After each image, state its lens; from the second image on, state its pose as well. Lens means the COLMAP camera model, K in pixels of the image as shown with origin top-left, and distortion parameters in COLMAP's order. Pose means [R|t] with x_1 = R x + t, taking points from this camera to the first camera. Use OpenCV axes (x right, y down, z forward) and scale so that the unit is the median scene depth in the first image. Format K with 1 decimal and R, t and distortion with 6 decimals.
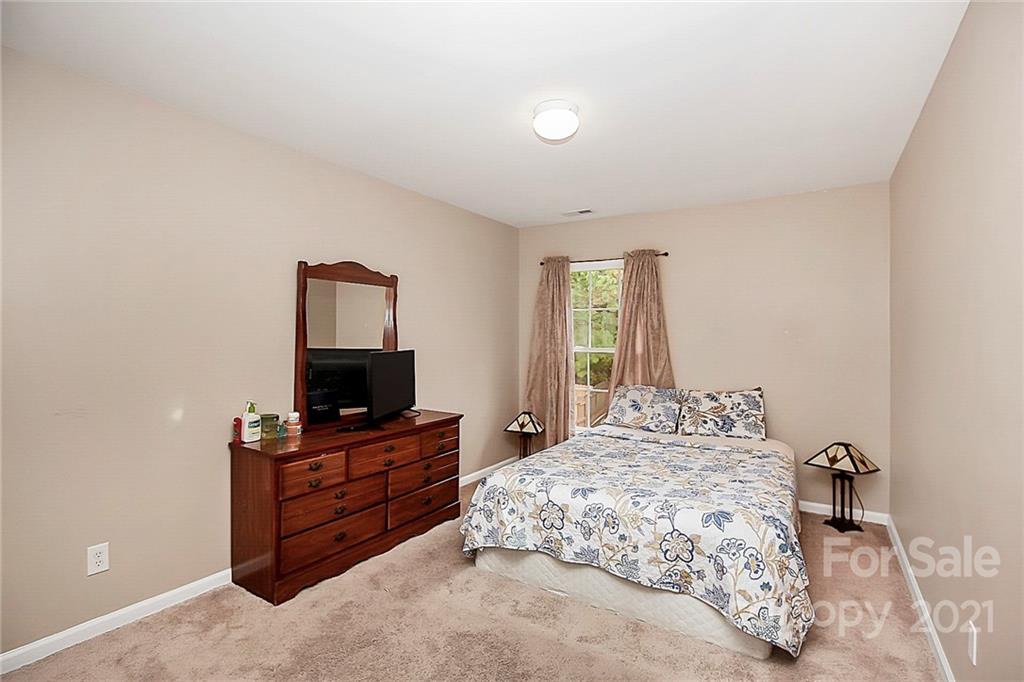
lens RADIAL K [[493.3, 0, 512.3], [0, 493.3, 336.7], [0, 0, 1]] dist [-0.000542, -0.000192]
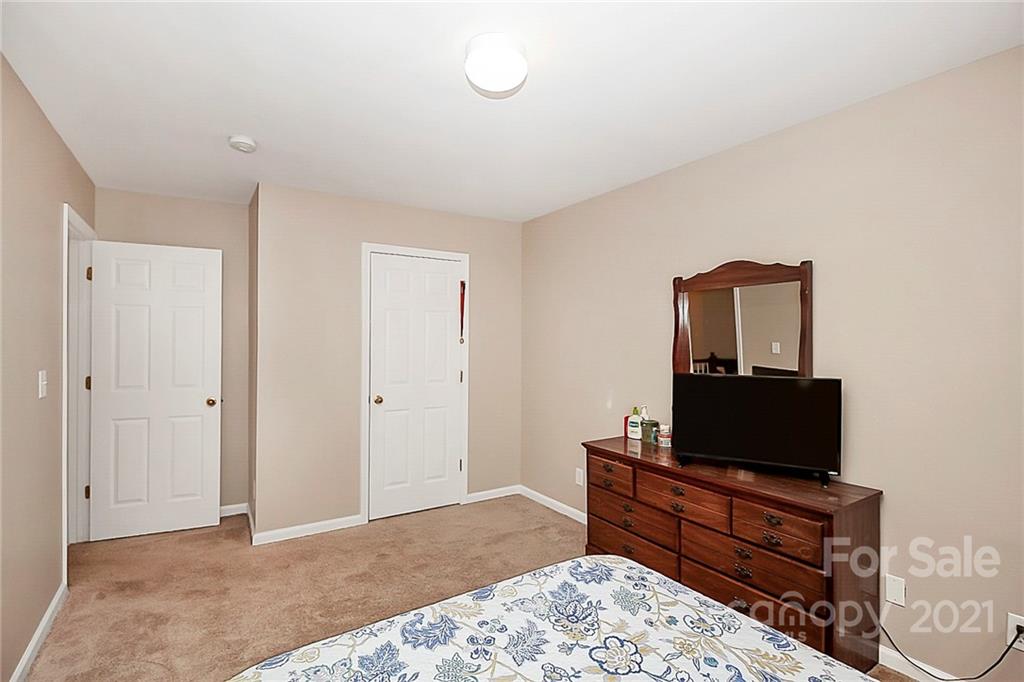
lens RADIAL K [[493.3, 0, 512.3], [0, 493.3, 336.7], [0, 0, 1]] dist [-0.000542, -0.000192]
pose [[-0.424610, -0.012612, -0.905288, 0.612022], [-0.006064, 0.999920, -0.011086, -0.018427], [0.905356, 0.000783, -0.424653, 1.096347]]
